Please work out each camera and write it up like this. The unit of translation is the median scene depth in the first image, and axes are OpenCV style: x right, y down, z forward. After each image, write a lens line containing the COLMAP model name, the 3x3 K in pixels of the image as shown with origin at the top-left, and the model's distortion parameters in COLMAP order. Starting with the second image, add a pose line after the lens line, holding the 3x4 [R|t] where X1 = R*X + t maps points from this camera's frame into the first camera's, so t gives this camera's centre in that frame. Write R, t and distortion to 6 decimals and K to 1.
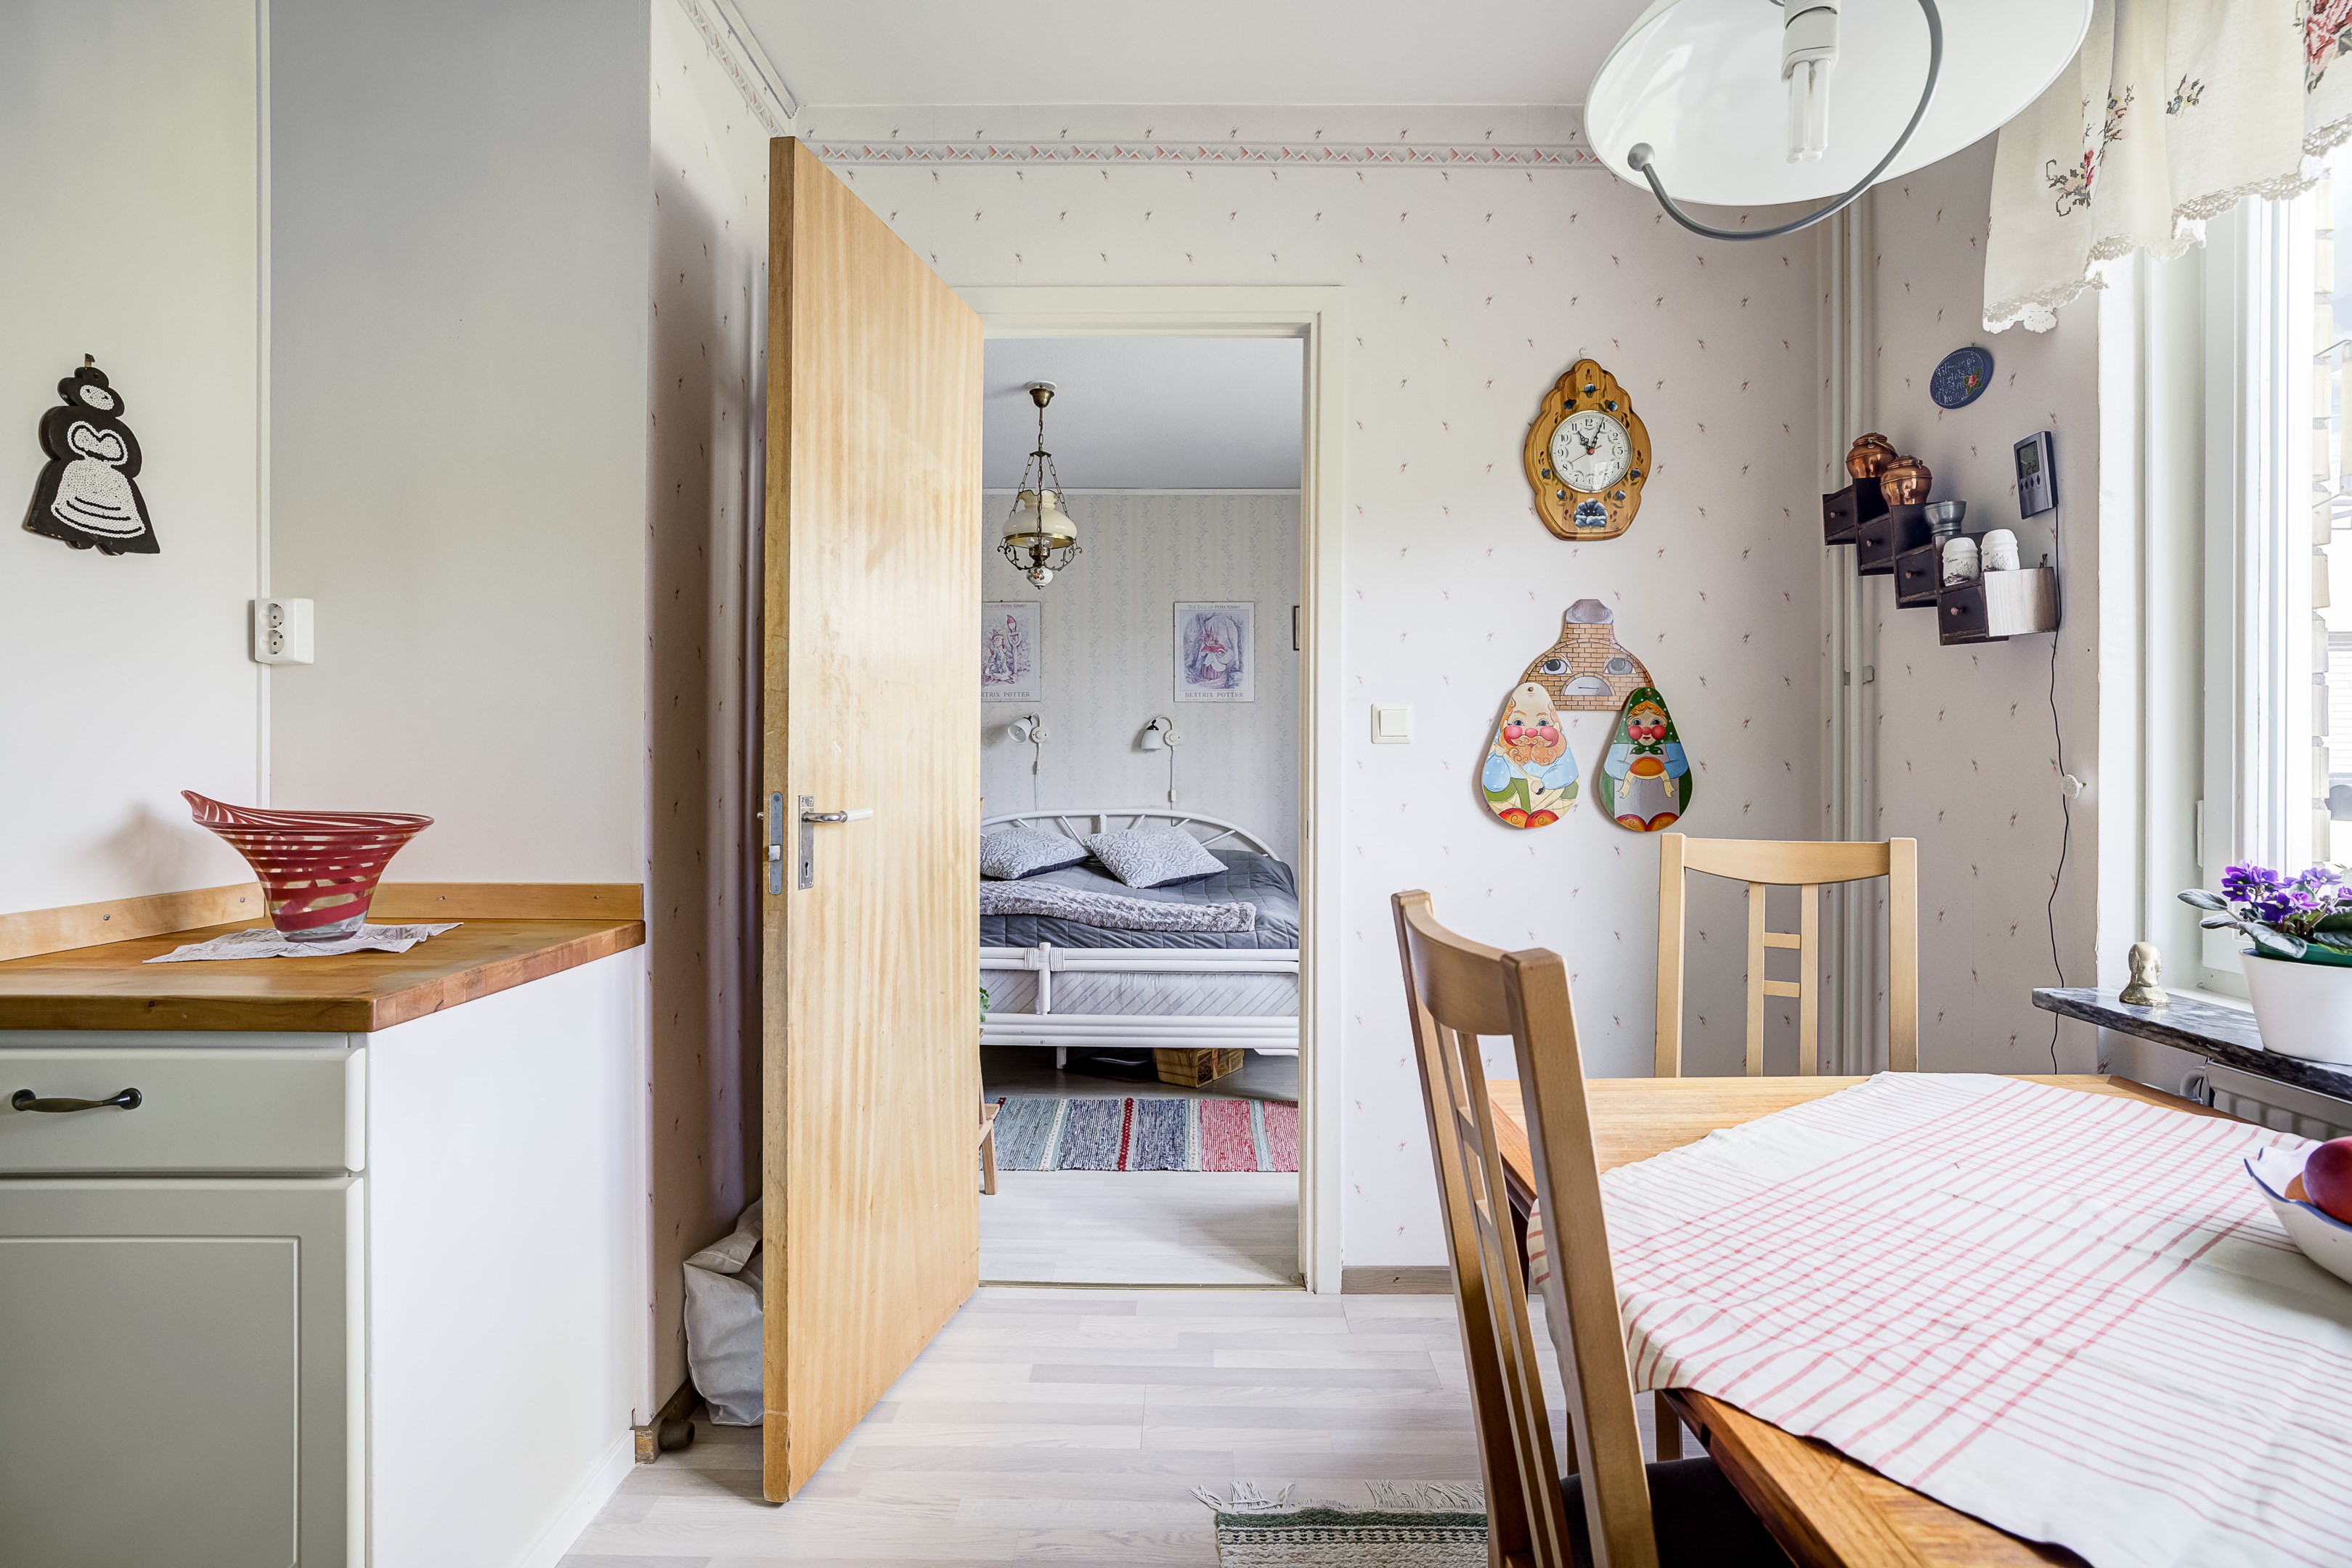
lens RADIAL K [[1091.7, 0, 1173.1], [0, 1091.7, 769.3], [0, 0, 1]] dist [-0.010172, 0.004213]
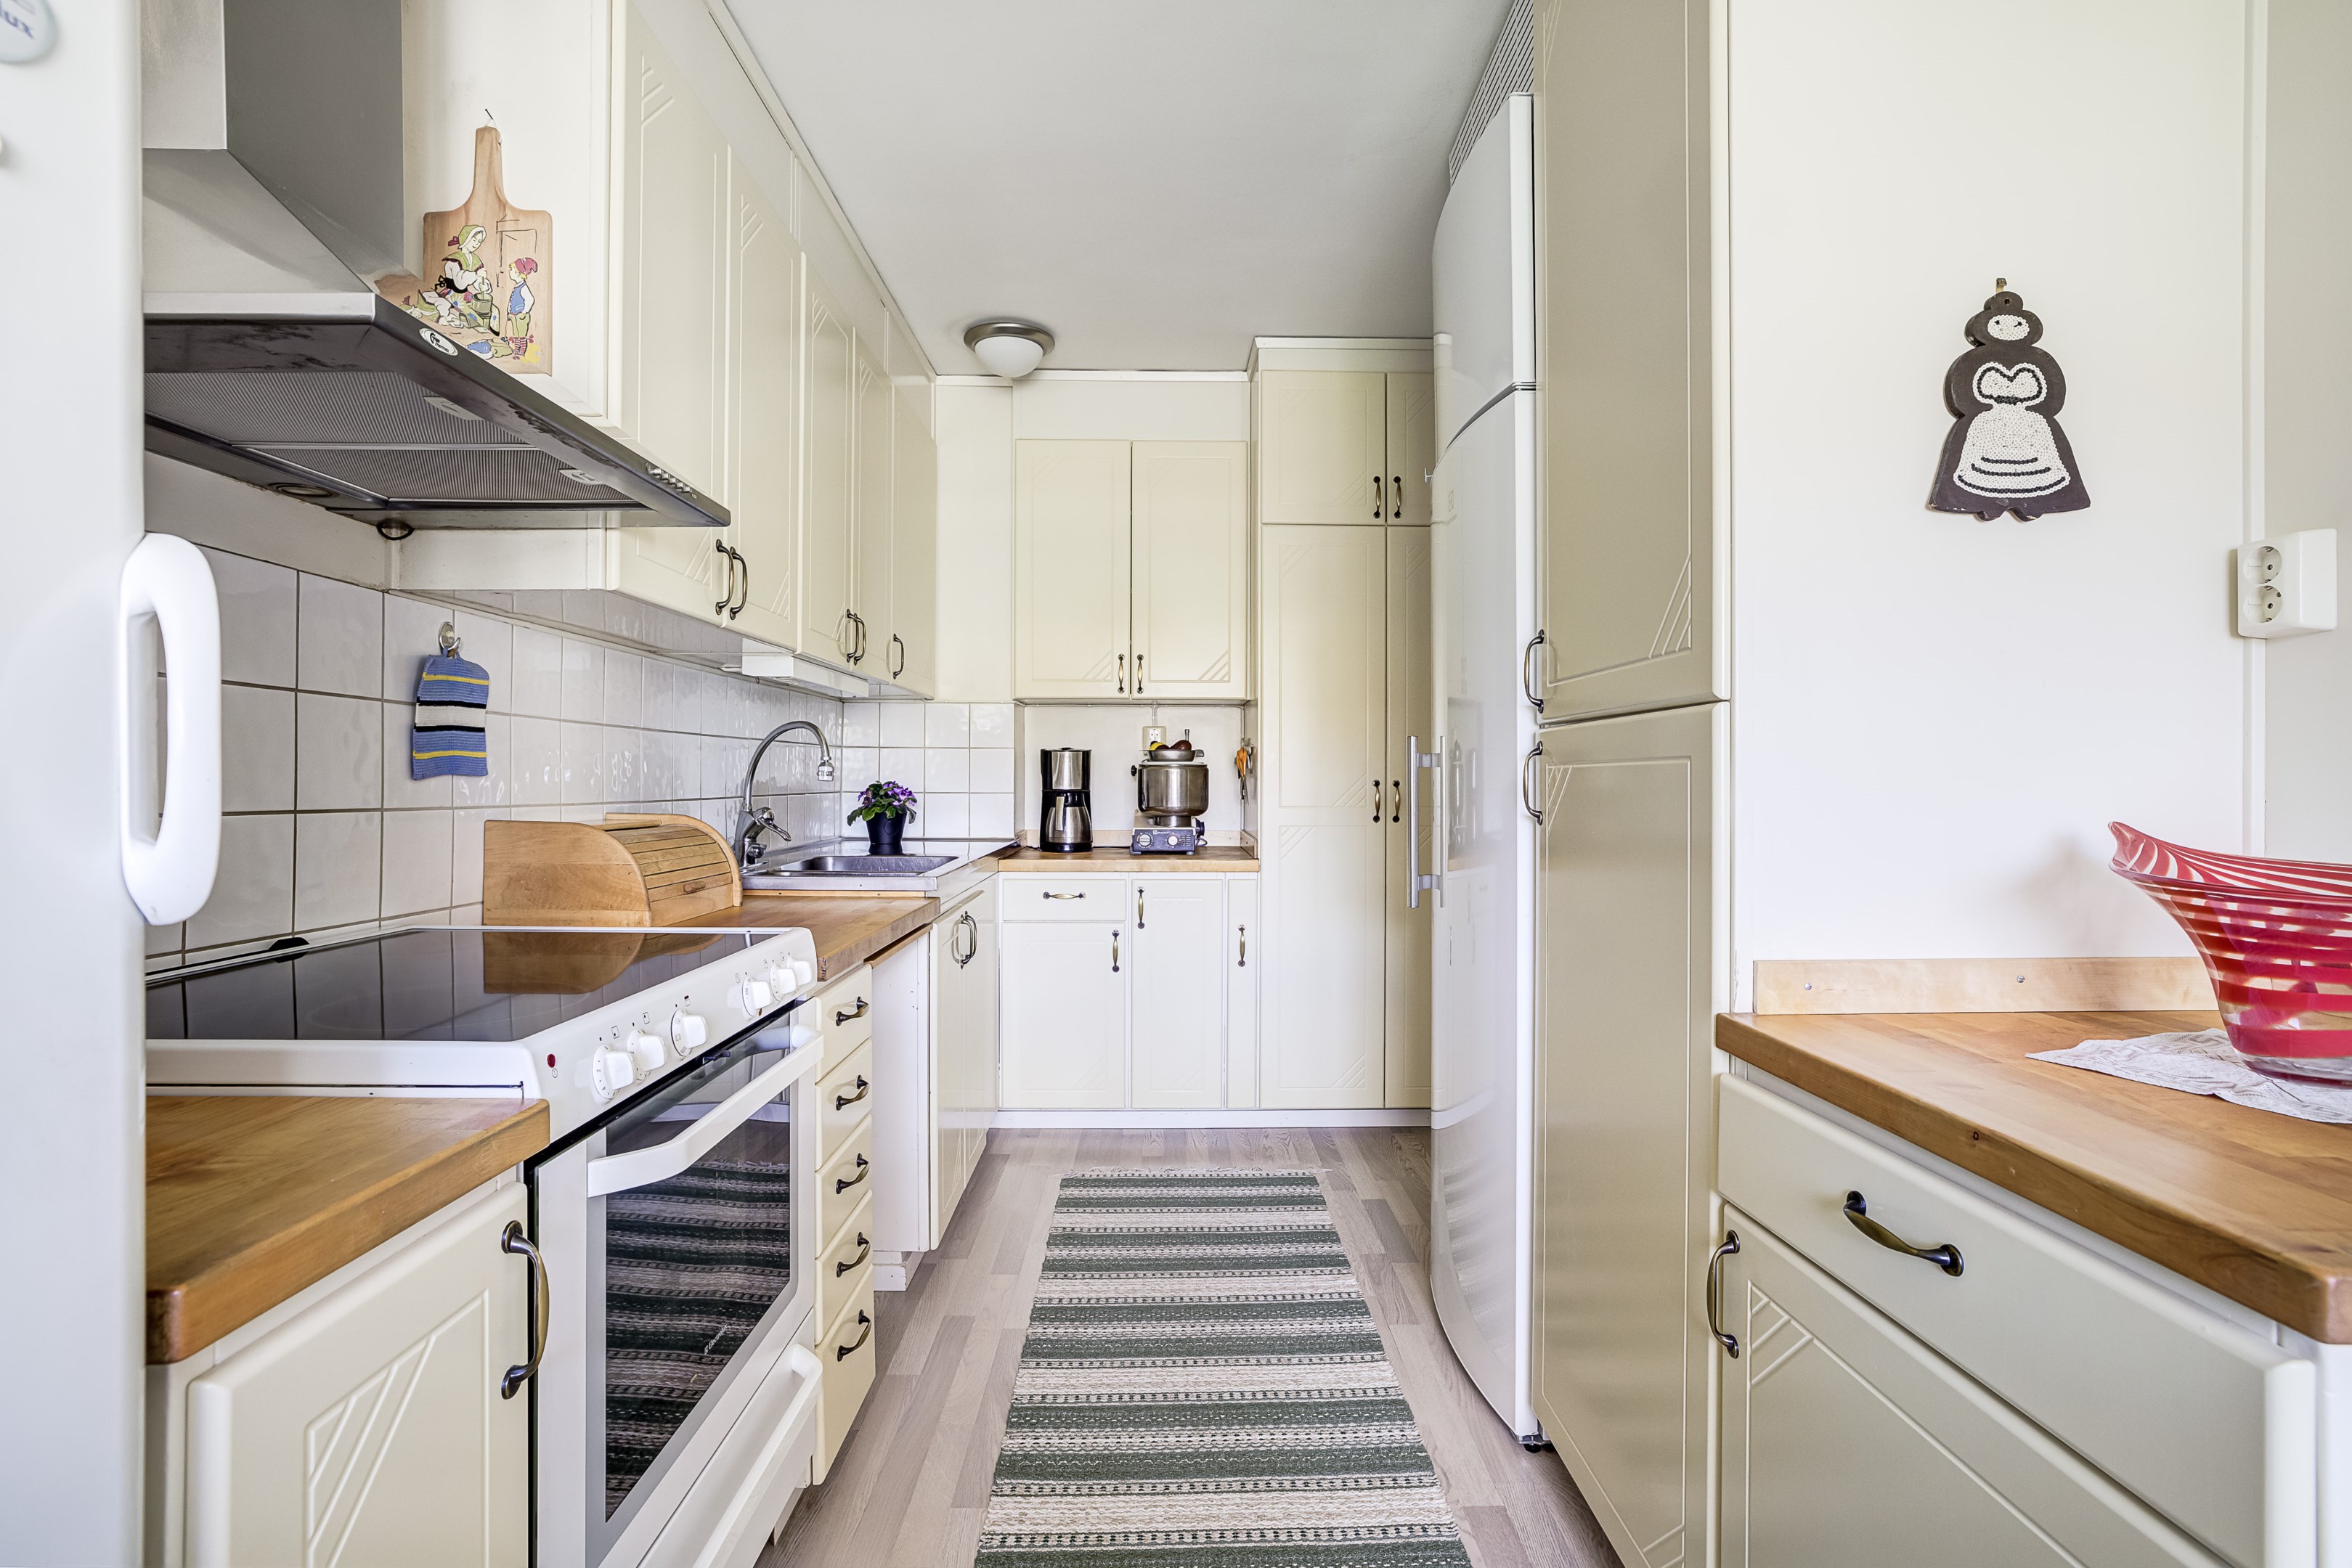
lens RADIAL K [[1091.7, 0, 1175.5], [0, 1091.7, 765.2], [0, 0, 1]] dist [-0.010172, 0.004213]
pose [[0.019879, -0.007195, -0.999776, -0.202218], [-0.011772, 0.999903, -0.007430, -0.006060], [0.999733, 0.011917, 0.019793, 0.369063]]
